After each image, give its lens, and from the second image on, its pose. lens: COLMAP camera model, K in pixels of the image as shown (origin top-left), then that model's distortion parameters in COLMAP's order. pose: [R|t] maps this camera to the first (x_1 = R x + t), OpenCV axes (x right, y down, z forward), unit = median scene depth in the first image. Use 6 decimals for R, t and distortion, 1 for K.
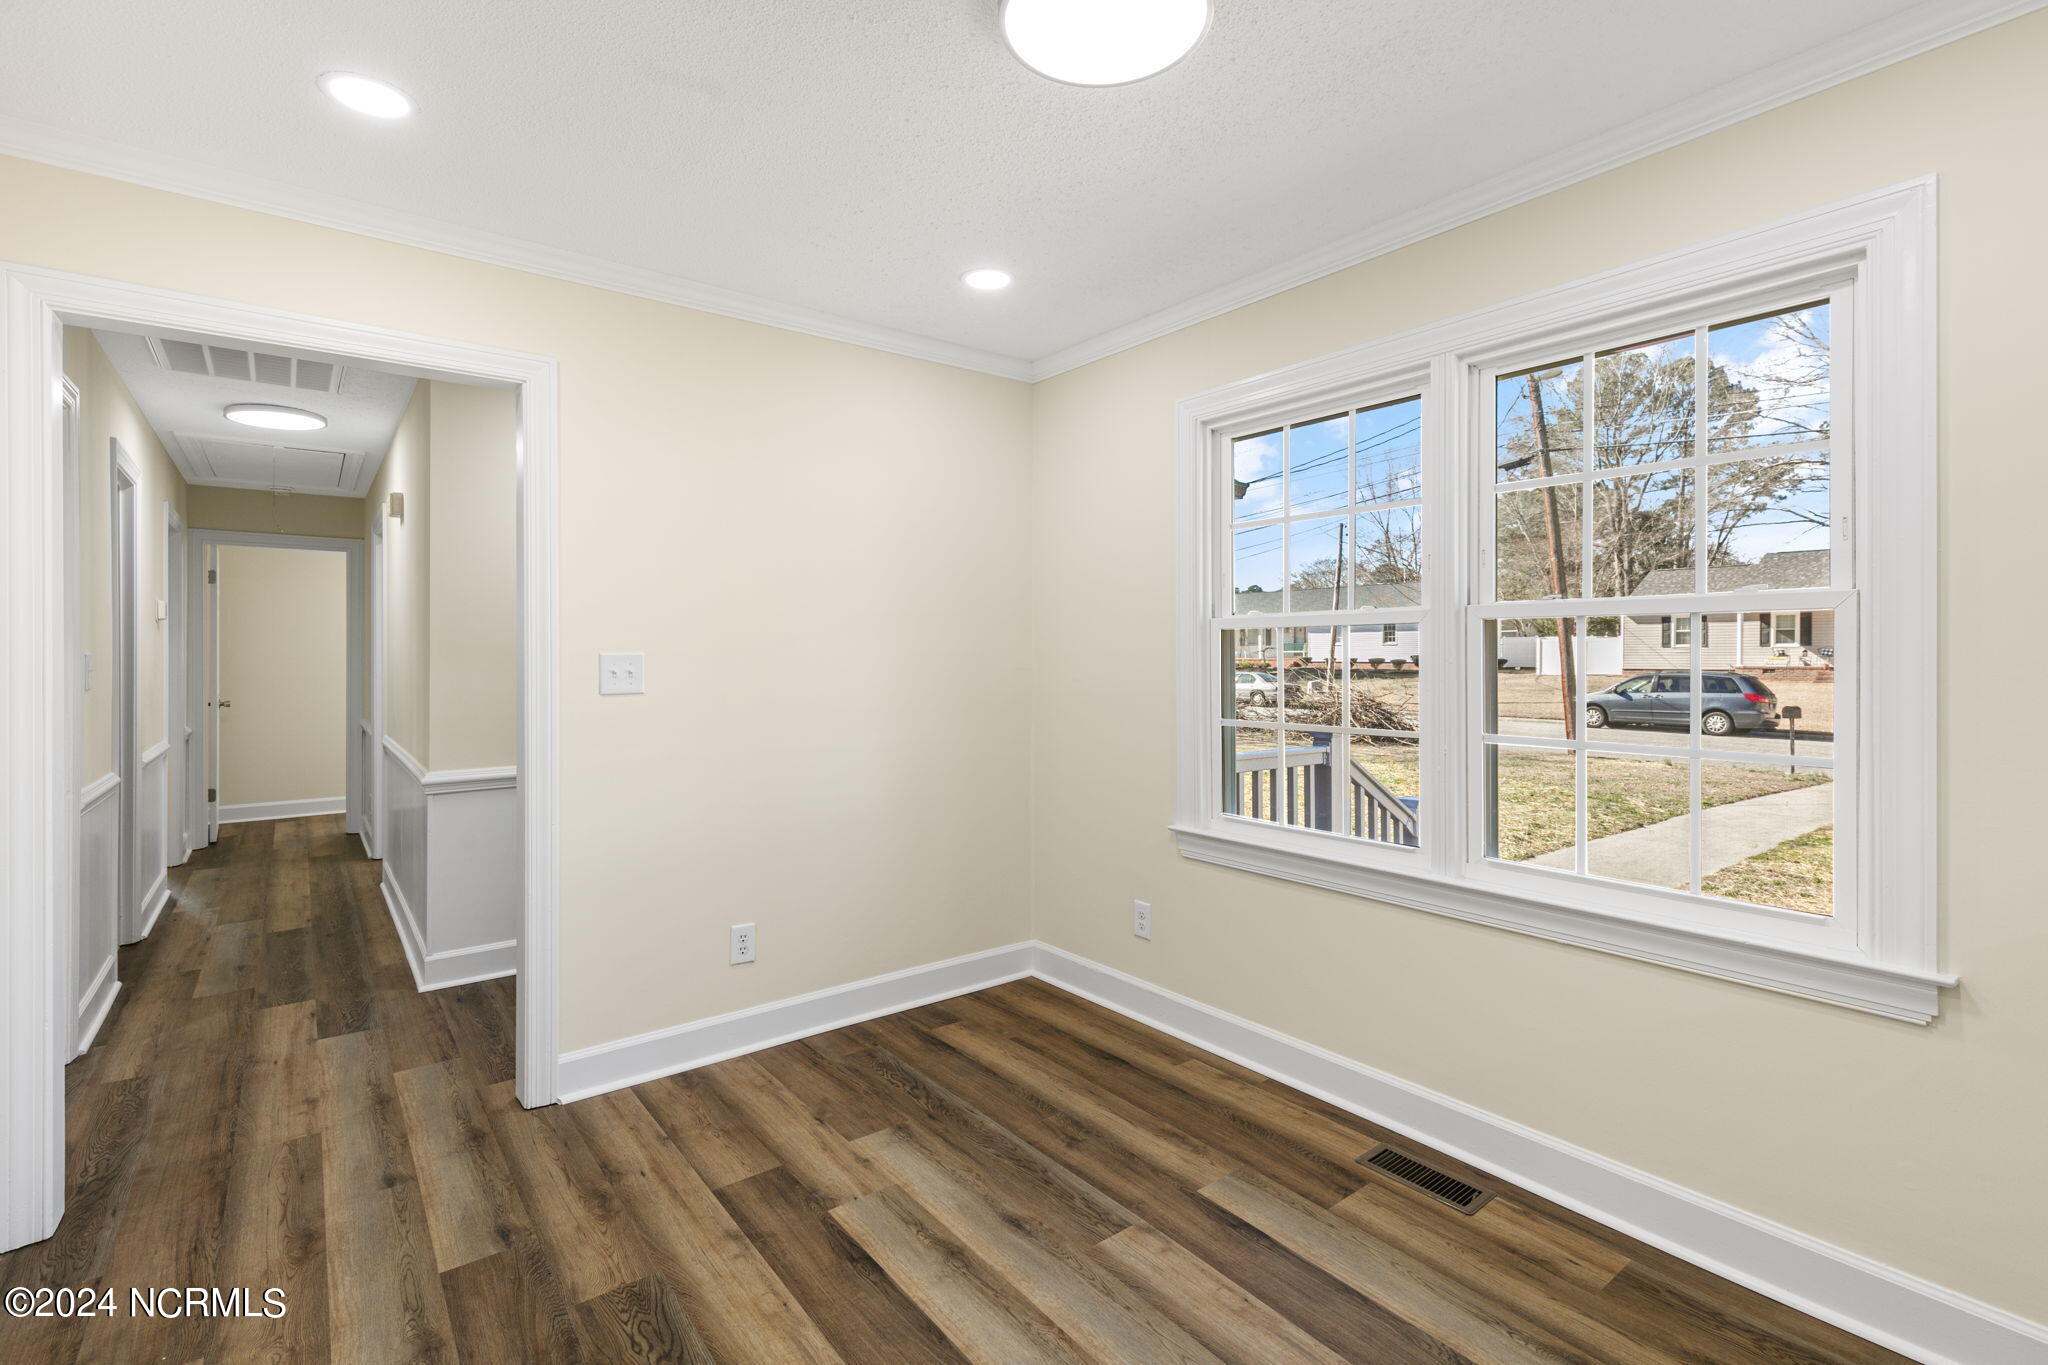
lens RADIAL K [[965.8, 0, 1039.7], [0, 965.8, 680.6], [0, 0, 1]] dist [-0.005496, -0.001800]
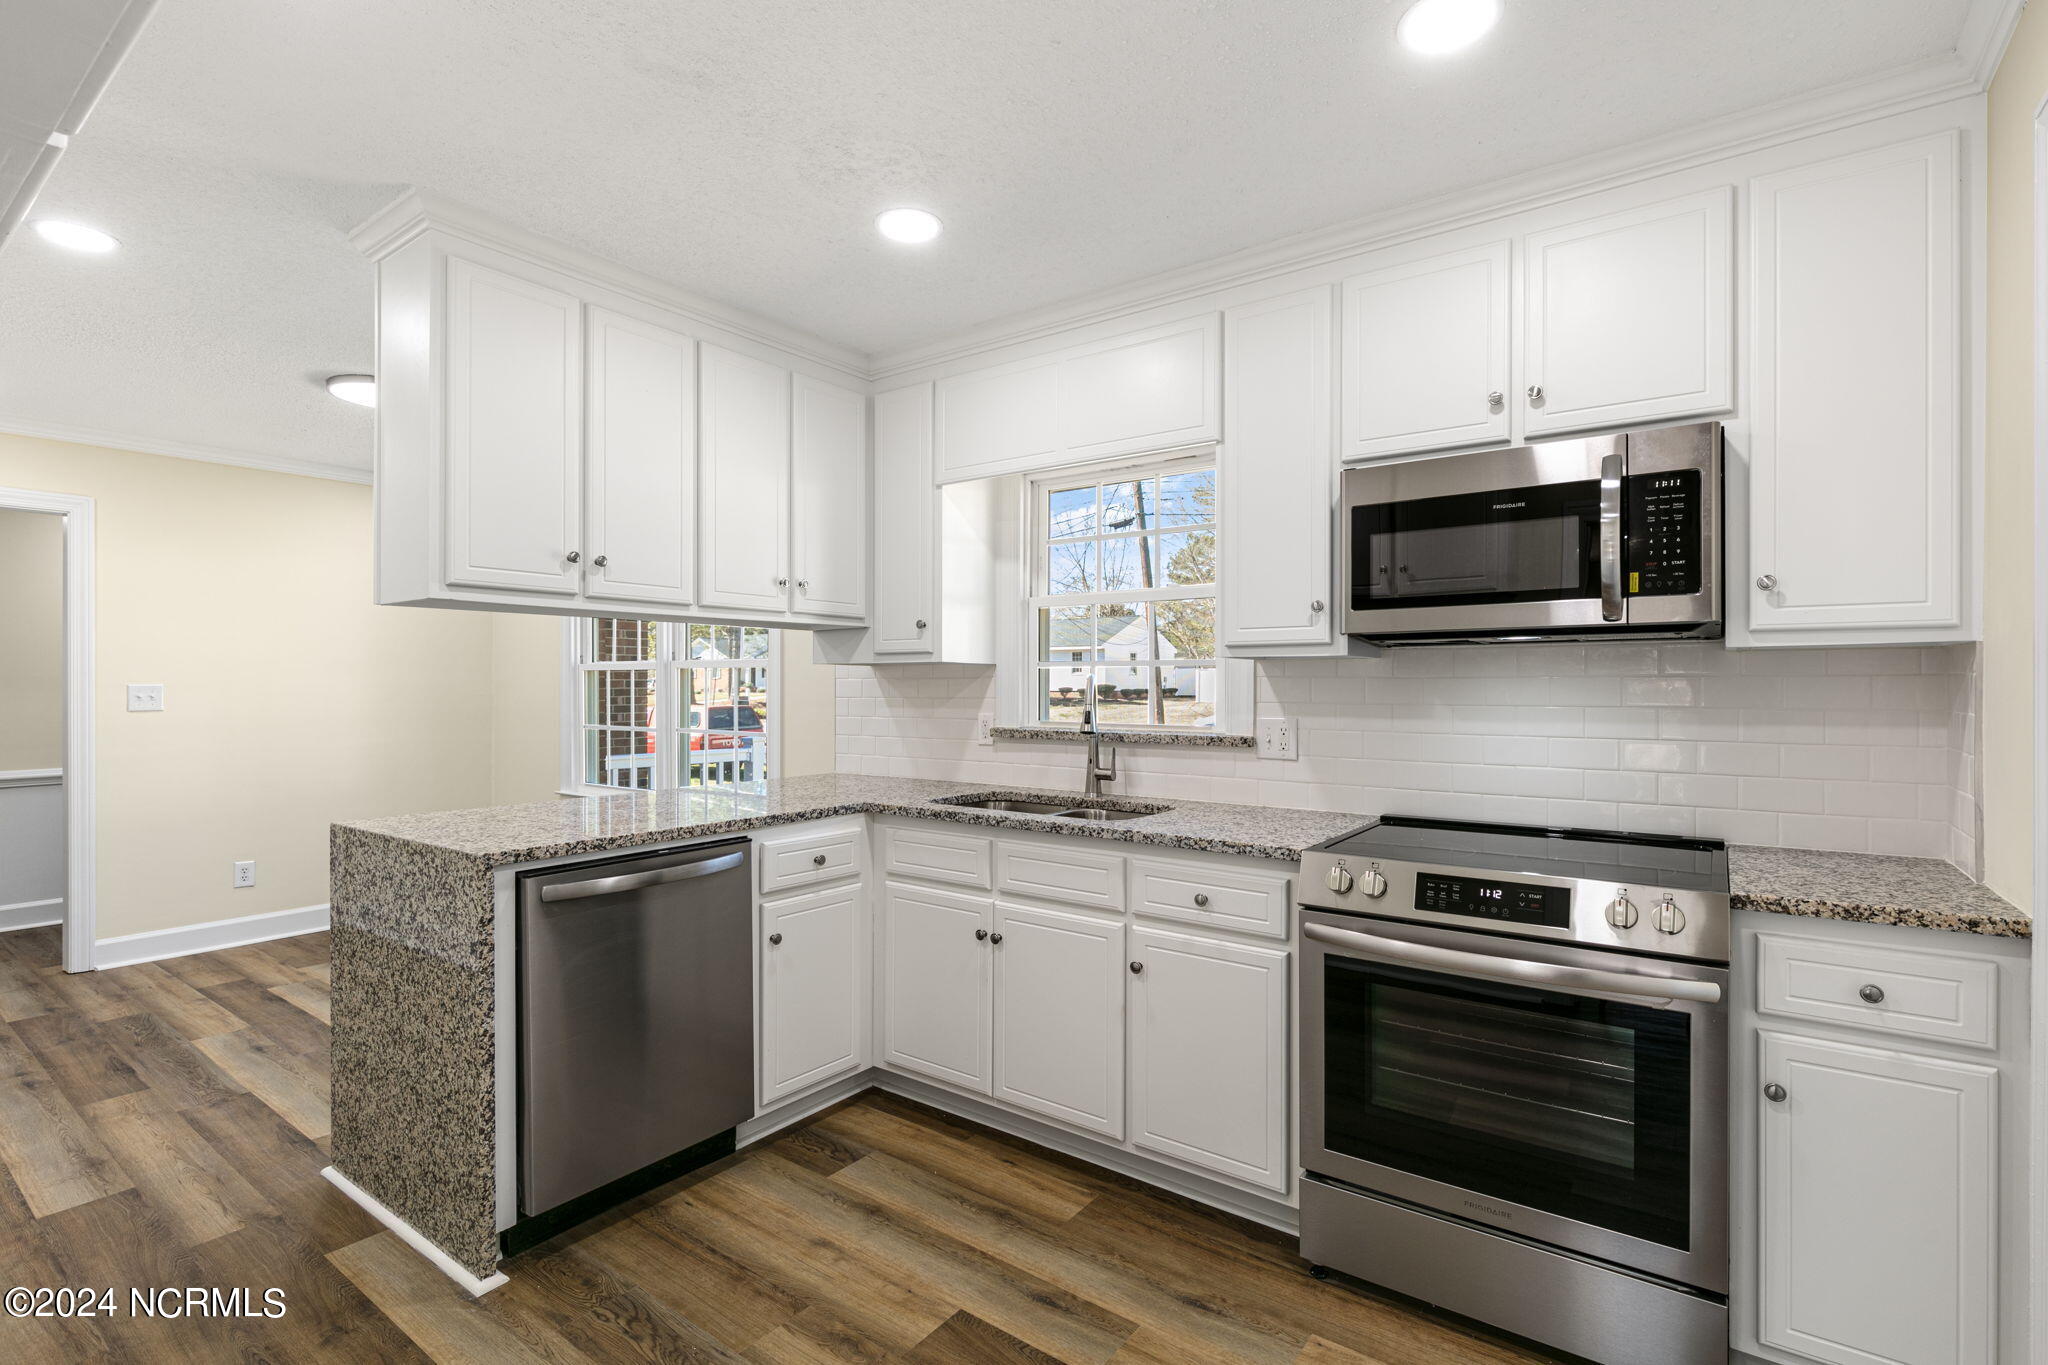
lens RADIAL K [[965.8, 0, 1039.7], [0, 965.8, 680.6], [0, 0, 1]] dist [-0.005496, -0.001800]
pose [[0.957951, 0.003447, 0.286911, 0.372173], [0.005101, 0.999565, -0.029042, 0.012838], [-0.286887, 0.029284, 0.957517, -0.669348]]
